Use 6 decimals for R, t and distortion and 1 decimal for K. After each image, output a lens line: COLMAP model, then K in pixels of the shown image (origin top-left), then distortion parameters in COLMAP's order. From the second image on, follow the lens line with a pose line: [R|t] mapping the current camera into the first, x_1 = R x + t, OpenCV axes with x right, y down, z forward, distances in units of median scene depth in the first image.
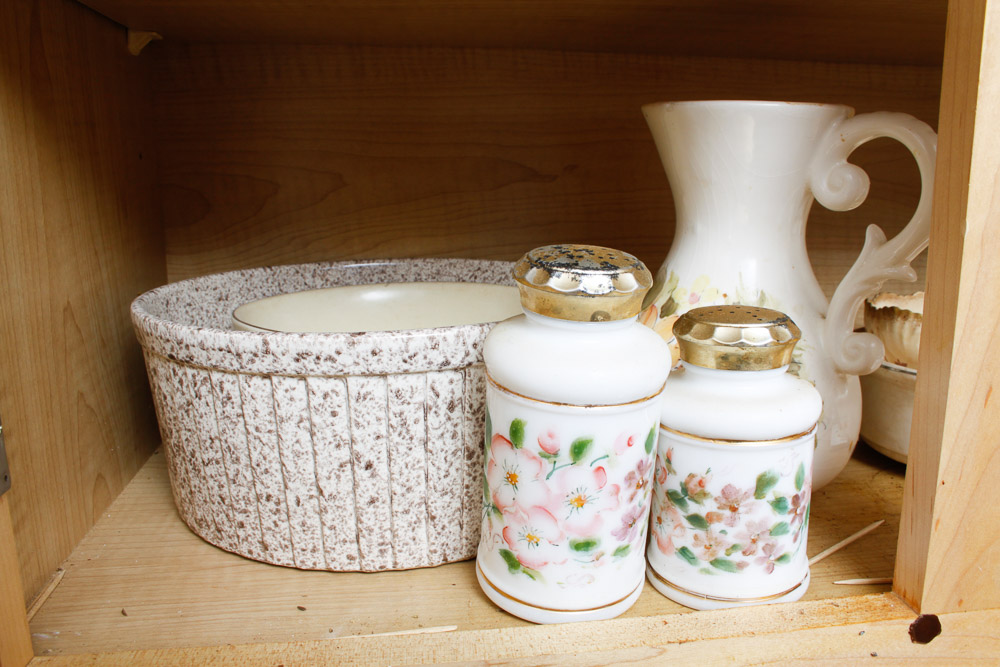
lens RADIAL K [[799.1, 0, 501.0], [0, 799.1, 337.9], [0, 0, 1]] dist [-0.118172, 0.045431]
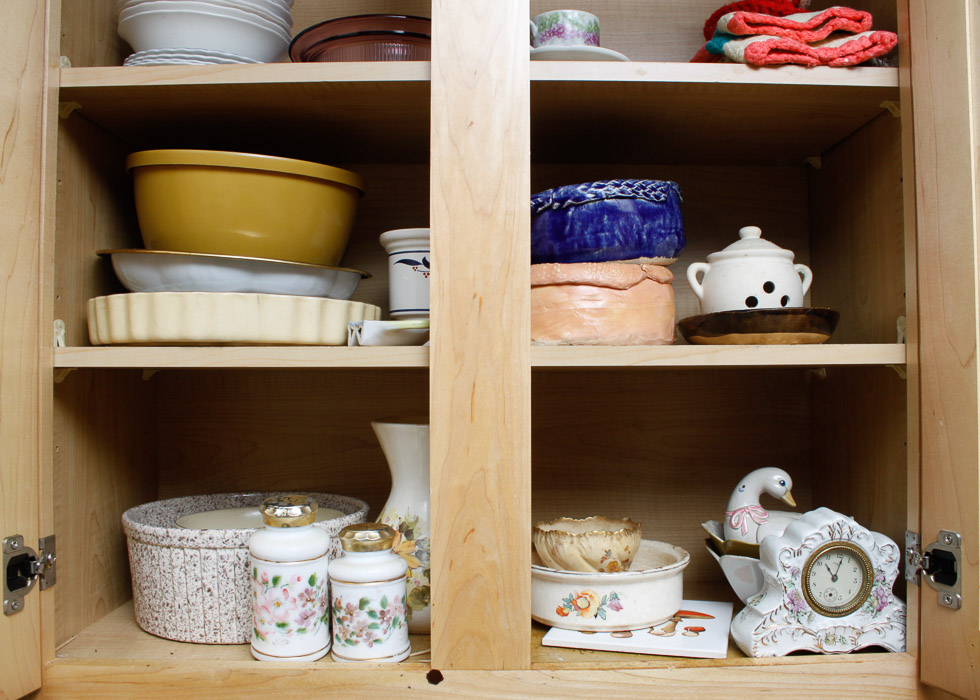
lens RADIAL K [[838.8, 0, 494.4], [0, 838.8, 348.4], [0, 0, 1]] dist [-0.109936, 0.041273]
pose [[0.993336, -0.000676, -0.115250, 0.904514], [-0.027035, 0.970715, -0.238710, 0.030527], [0.112036, 0.240235, 0.964228, -1.311291]]
